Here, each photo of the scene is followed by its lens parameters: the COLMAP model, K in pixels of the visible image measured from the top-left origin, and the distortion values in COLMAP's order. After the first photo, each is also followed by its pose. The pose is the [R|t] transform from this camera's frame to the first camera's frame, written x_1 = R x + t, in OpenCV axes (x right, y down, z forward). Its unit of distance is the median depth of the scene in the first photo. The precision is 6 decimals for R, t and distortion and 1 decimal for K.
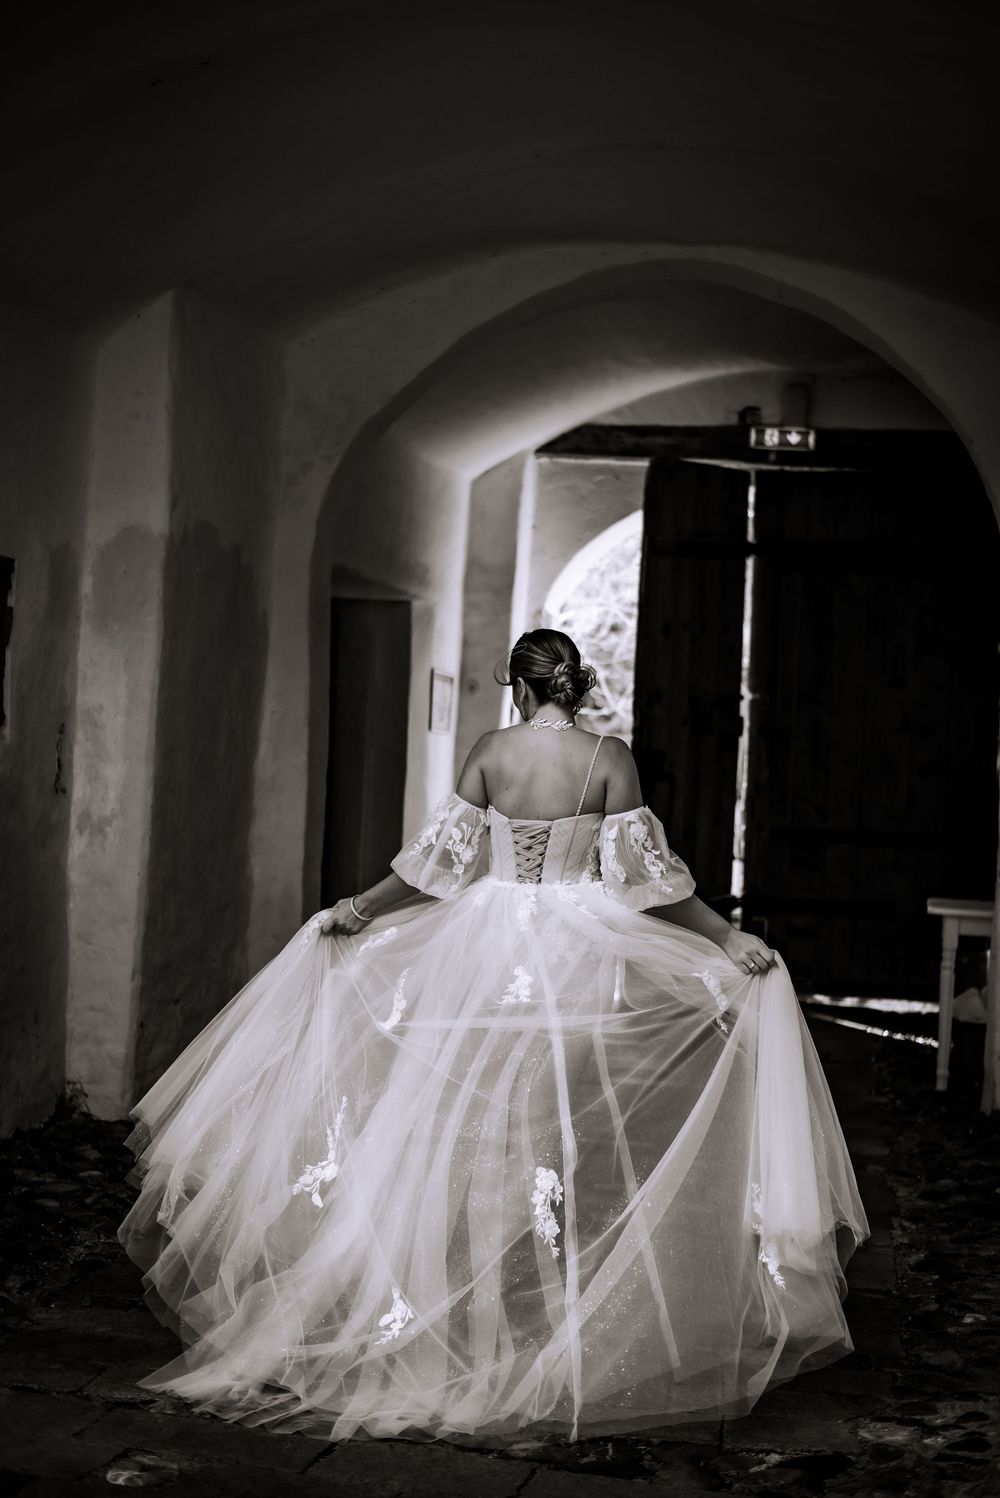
lens RADIAL K [[4839.7, 0, 500.0], [0, 4839.7, 749.0], [0, 0, 1]] dist [-0.193944, 0.164596]
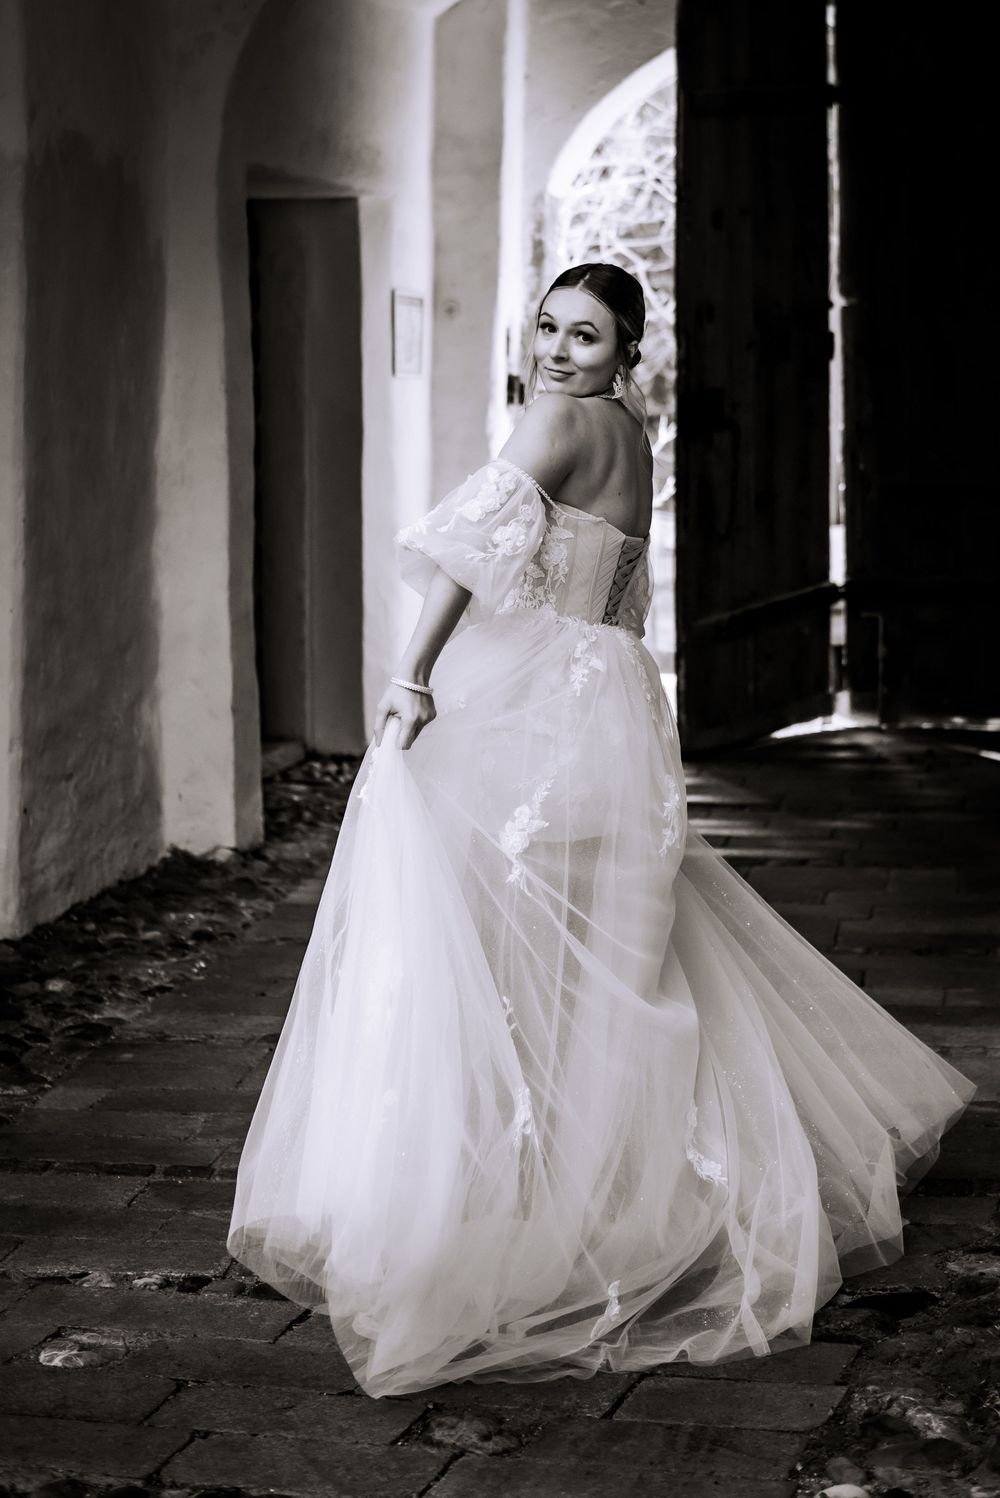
lens RADIAL K [[4839.7, 0, 500.0], [0, 4839.7, 749.0], [0, 0, 1]] dist [-0.193944, 0.164596]
pose [[0.998631, -0.051176, 0.010812, -0.008638], [0.050629, 0.997661, 0.045923, 0.017661], [-0.013137, -0.045313, 0.998886, 0.263406]]
